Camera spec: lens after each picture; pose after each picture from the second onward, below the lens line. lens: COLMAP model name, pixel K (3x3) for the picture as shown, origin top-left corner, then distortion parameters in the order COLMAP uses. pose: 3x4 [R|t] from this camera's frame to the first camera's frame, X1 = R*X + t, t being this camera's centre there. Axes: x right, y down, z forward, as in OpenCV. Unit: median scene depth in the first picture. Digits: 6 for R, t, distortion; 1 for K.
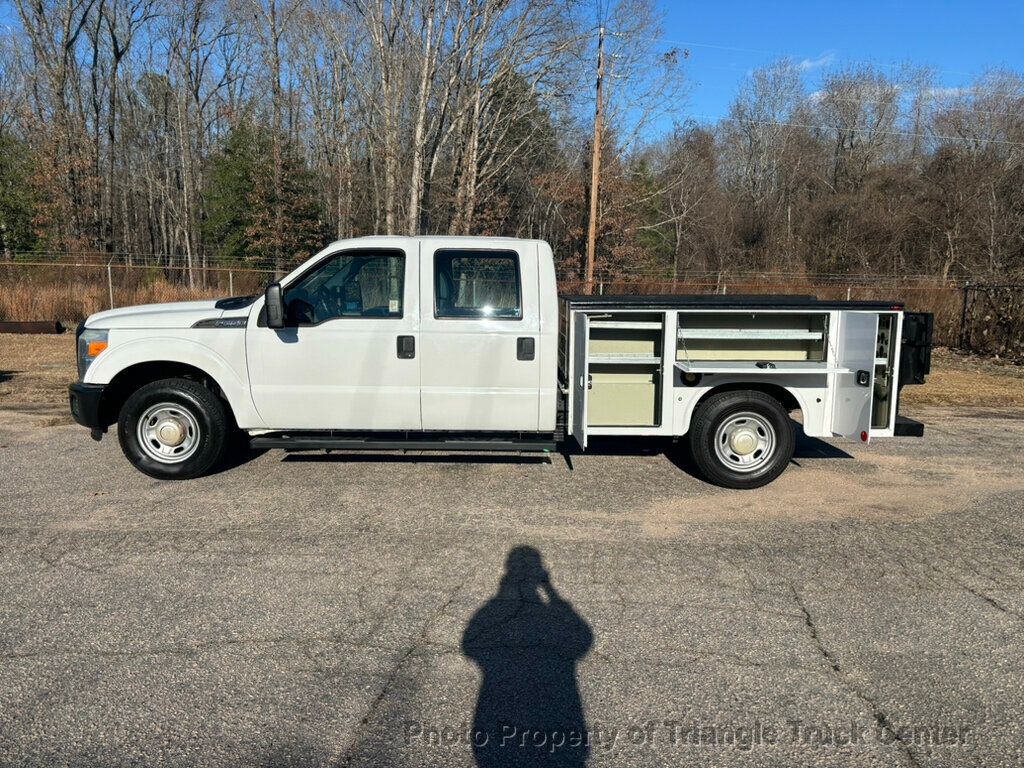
lens RADIAL K [[774.2, 0, 512.9], [0, 774.2, 387.1], [0, 0, 1]] dist [0.036212, -0.036510]
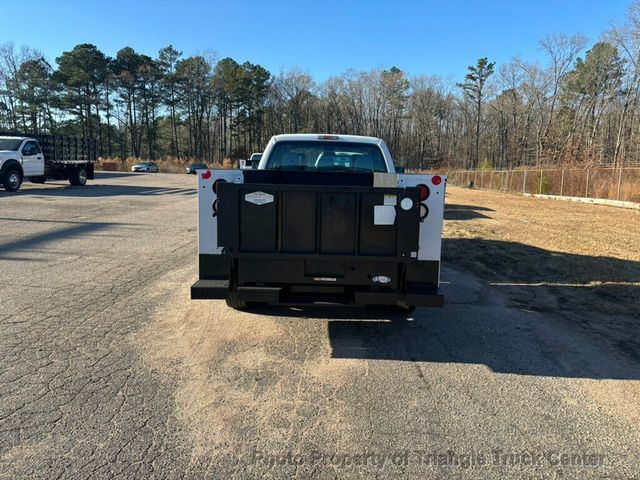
lens RADIAL K [[483.9, 0, 321.9], [0, 483.9, 230.4], [0, 0, 1]] dist [0.036212, -0.036510]
pose [[-0.033679, 0.120728, -0.992114, 1.034998], [-0.170545, 0.977424, 0.124729, -0.121522], [0.984774, 0.173401, -0.012330, 1.049710]]
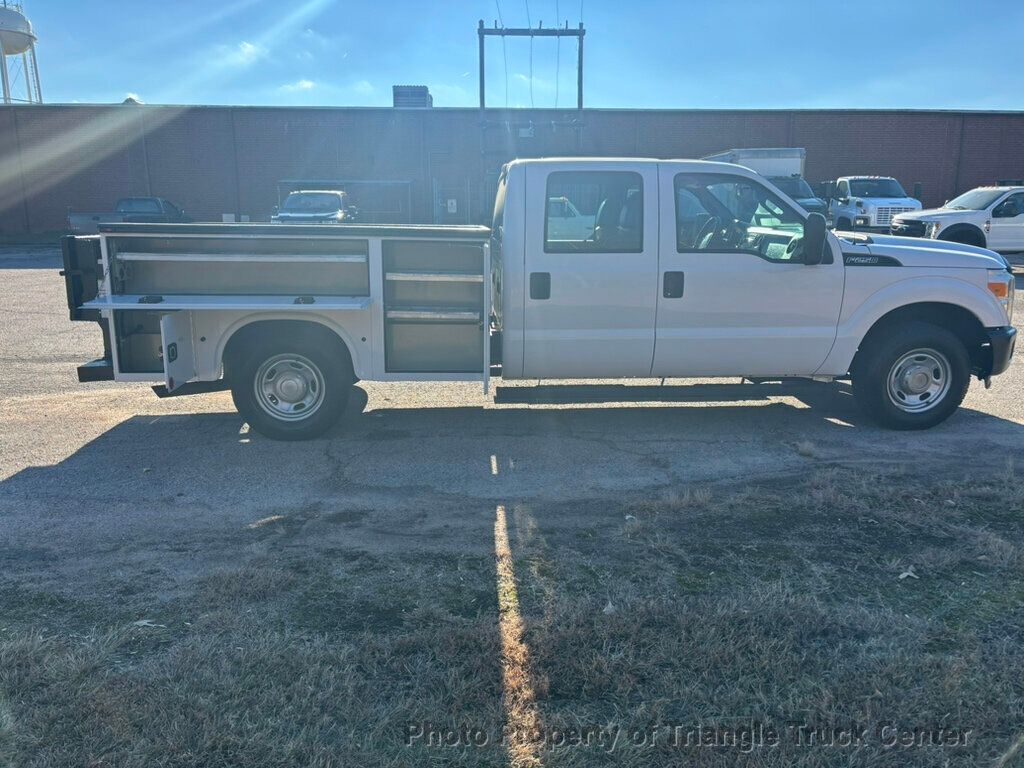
lens RADIAL K [[774.2, 0, 515.7], [0, 774.2, 382.2], [0, 0, 1]] dist [0.036212, -0.036510]
pose [[-0.997931, -0.003396, -0.064206, 0.092258], [-0.025329, 0.938613, 0.344040, -0.263080], [0.059097, 0.344955, -0.936757, 1.949706]]
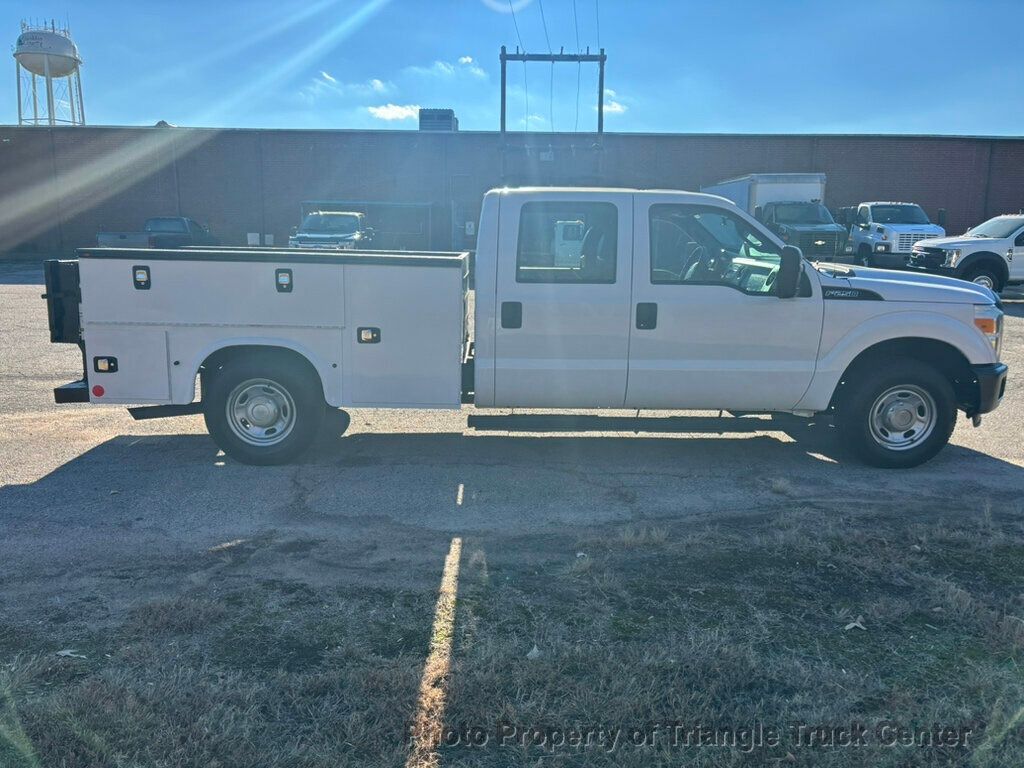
lens RADIAL K [[774.2, 0, 507.9], [0, 774.2, 379.3], [0, 0, 1]] dist [0.036212, -0.036510]
pose [[-0.999485, -0.023138, -0.022241, 0.037064], [-0.029009, 0.947763, 0.317653, -0.272108], [0.013729, 0.318135, -0.947946, 1.943443]]
